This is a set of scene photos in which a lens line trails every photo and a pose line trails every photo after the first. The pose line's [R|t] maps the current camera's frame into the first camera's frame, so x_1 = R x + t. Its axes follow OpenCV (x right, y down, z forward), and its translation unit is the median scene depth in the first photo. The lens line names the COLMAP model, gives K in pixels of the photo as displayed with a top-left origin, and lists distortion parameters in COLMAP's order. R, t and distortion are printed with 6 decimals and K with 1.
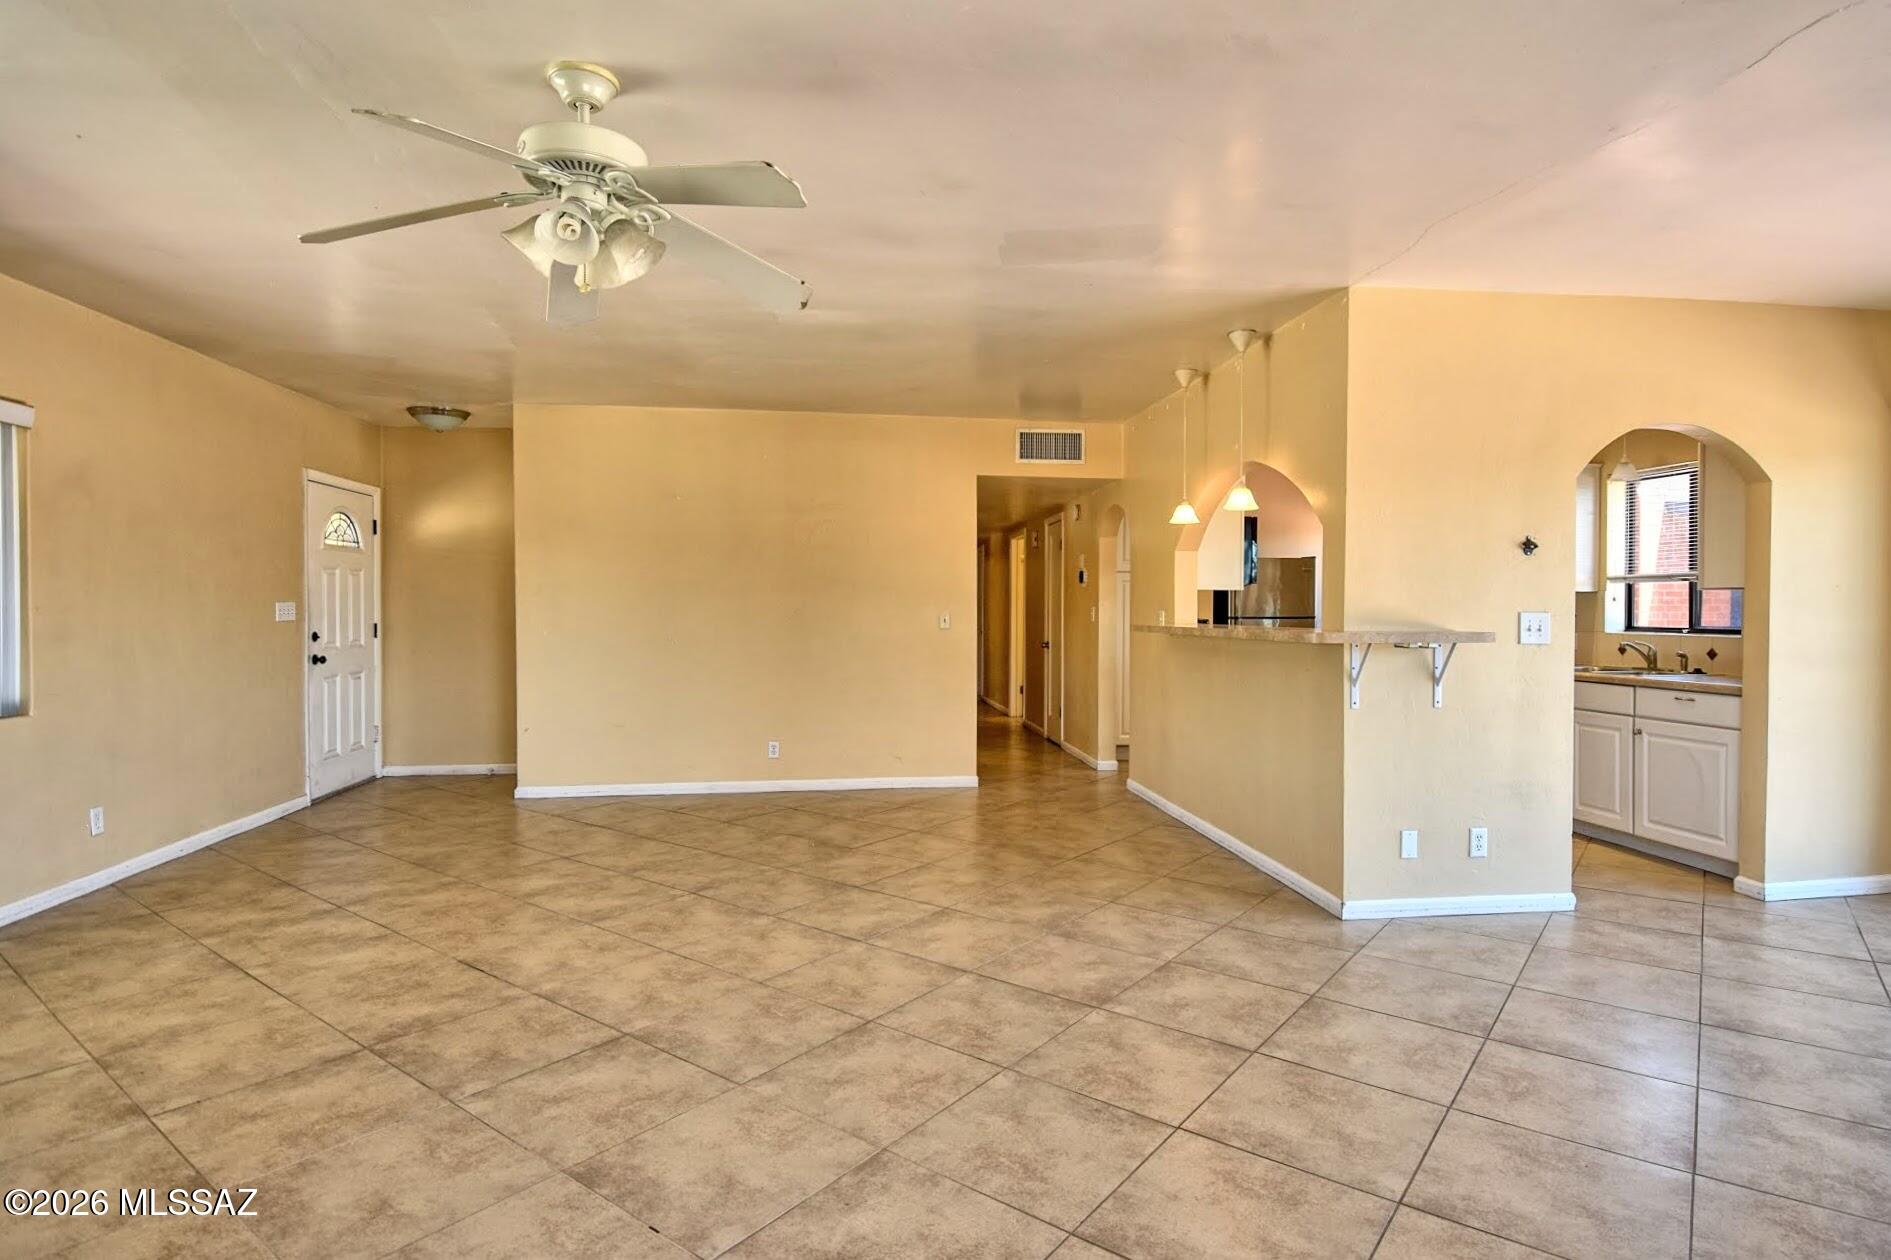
lens RADIAL K [[984.0, 0, 955.4], [0, 984.0, 624.2], [0, 0, 1]] dist [0.021175, -0.027454]
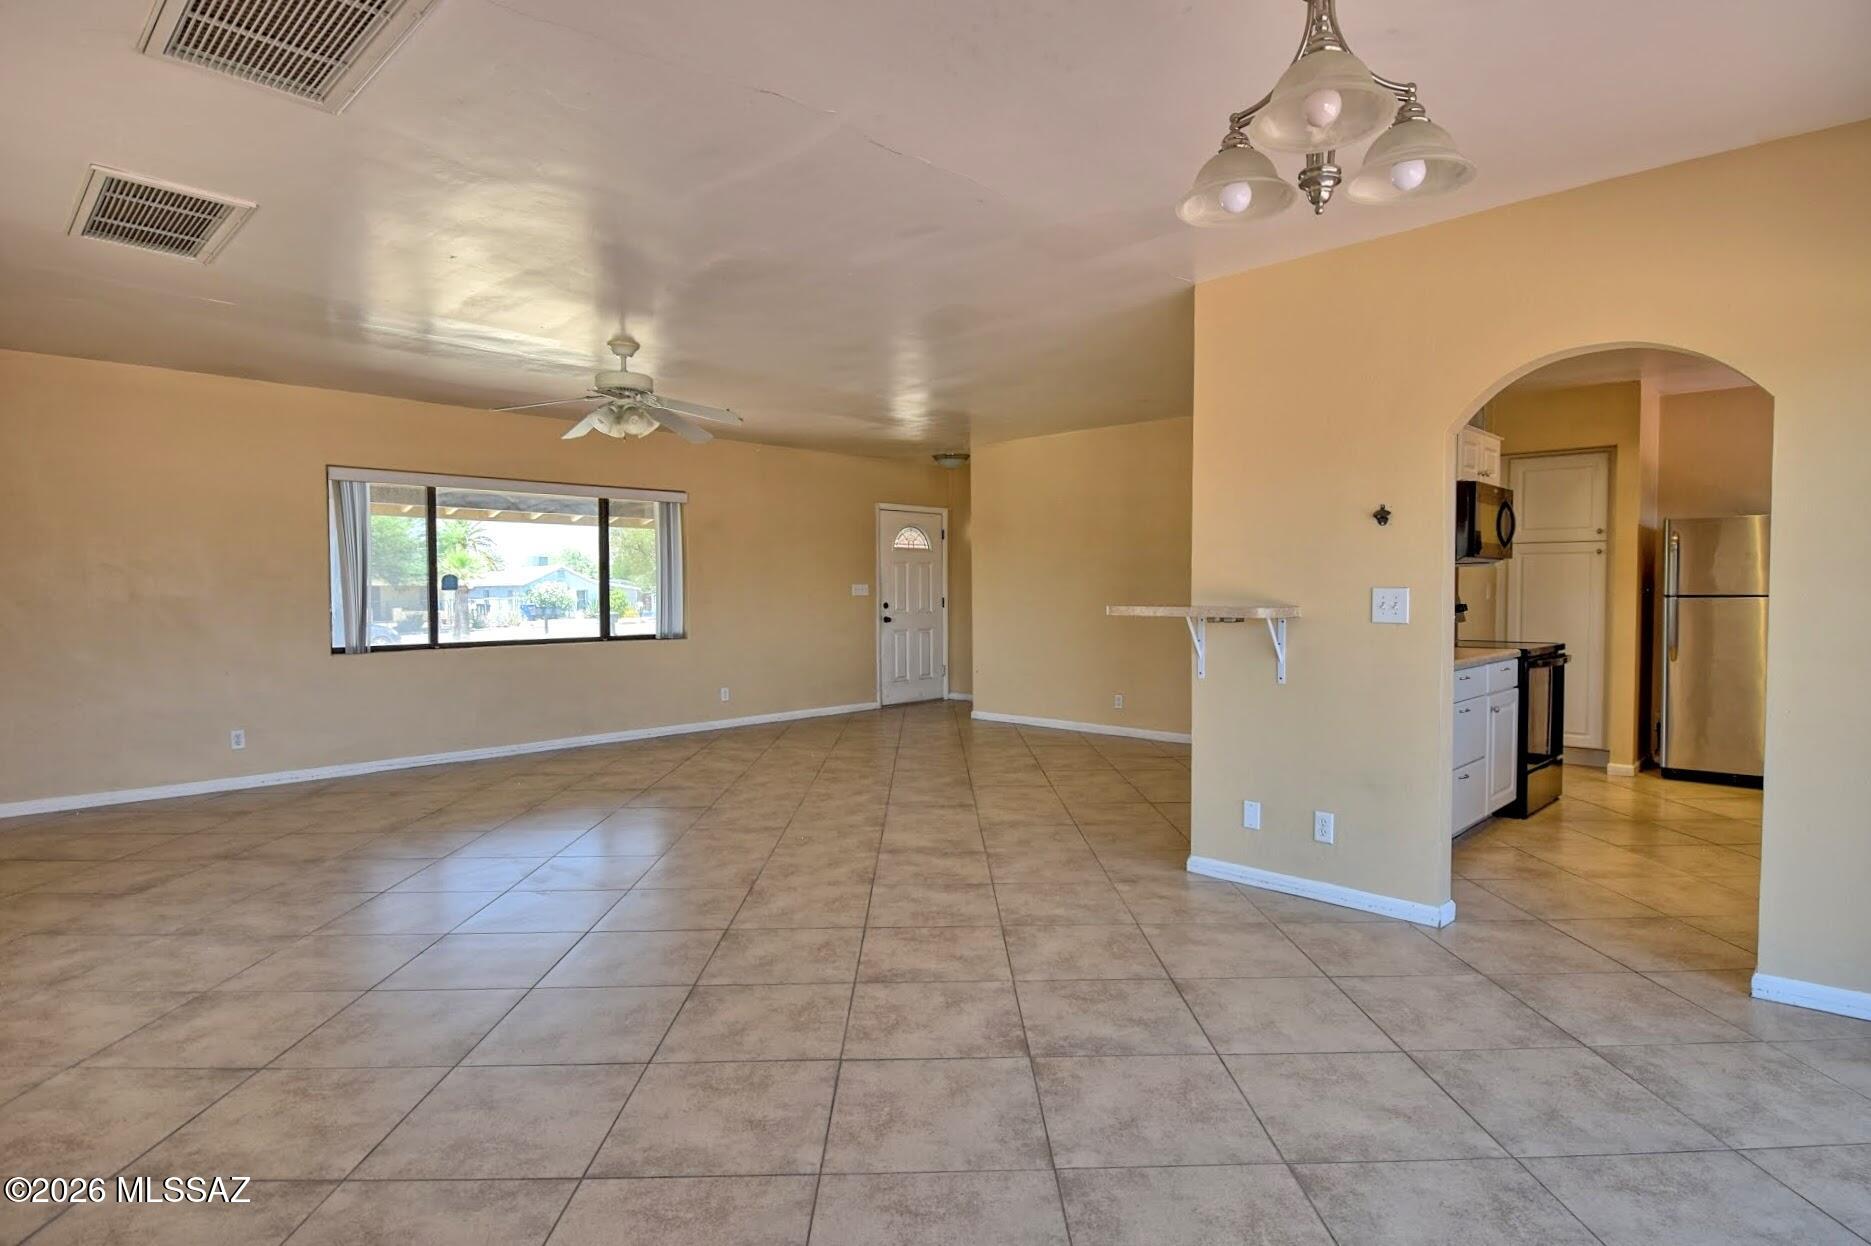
lens RADIAL K [[973.6, 0, 945.3], [0, 973.6, 617.3], [0, 0, 1]] dist [0.021175, -0.027454]
pose [[0.624312, 0.019856, -0.780923, 0.962944], [-0.008387, 0.999790, 0.018717, 0.001676], [0.781130, -0.005136, 0.624347, 0.111729]]
